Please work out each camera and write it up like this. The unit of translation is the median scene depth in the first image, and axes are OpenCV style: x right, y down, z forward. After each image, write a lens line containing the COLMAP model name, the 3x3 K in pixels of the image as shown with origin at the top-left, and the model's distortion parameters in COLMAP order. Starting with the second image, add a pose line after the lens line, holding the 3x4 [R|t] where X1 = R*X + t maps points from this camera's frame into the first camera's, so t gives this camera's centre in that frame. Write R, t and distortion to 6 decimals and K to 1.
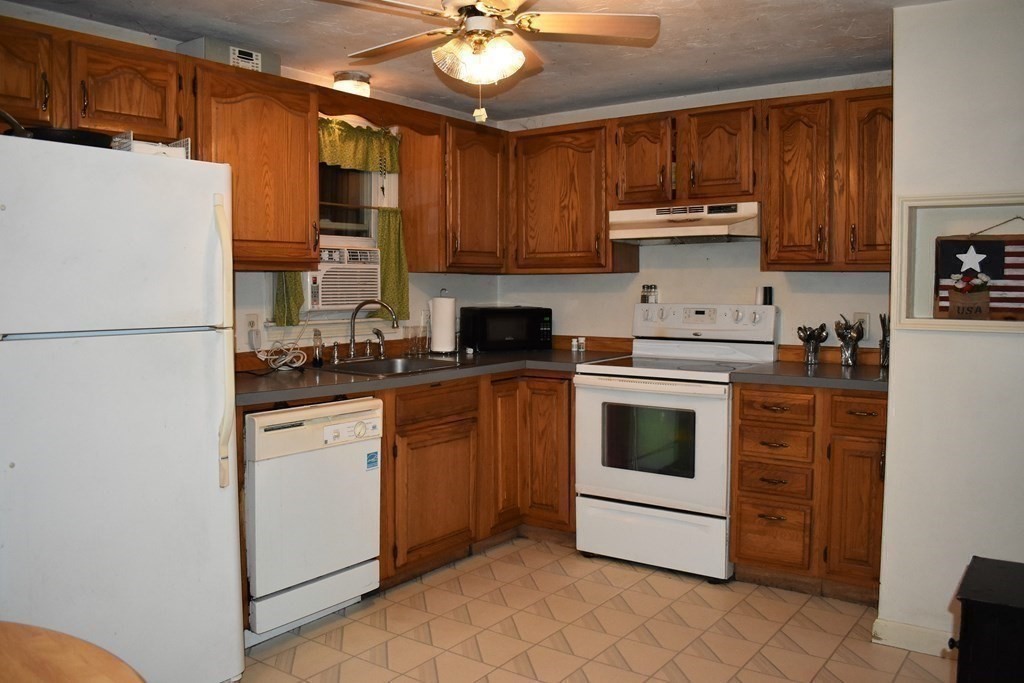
lens RADIAL K [[850.8, 0, 512.0], [0, 850.8, 341.5], [0, 0, 1]] dist [-0.096152, -0.000224]
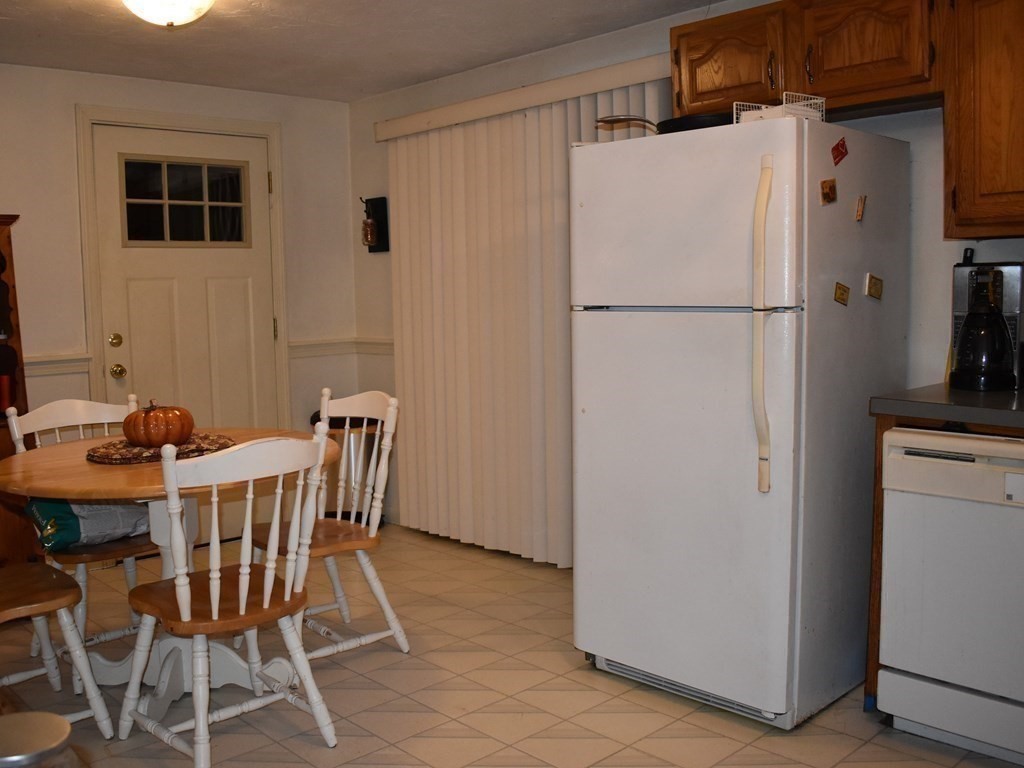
lens RADIAL K [[946.3, 0, 512.0], [0, 946.3, 384.0], [0, 0, 1]] dist [-0.085766, -0.000775]
pose [[-0.187162, 0.106549, -0.976533, 0.590487], [-0.038950, 0.992514, 0.115757, -0.037921], [0.981556, 0.059701, -0.181611, 0.831988]]
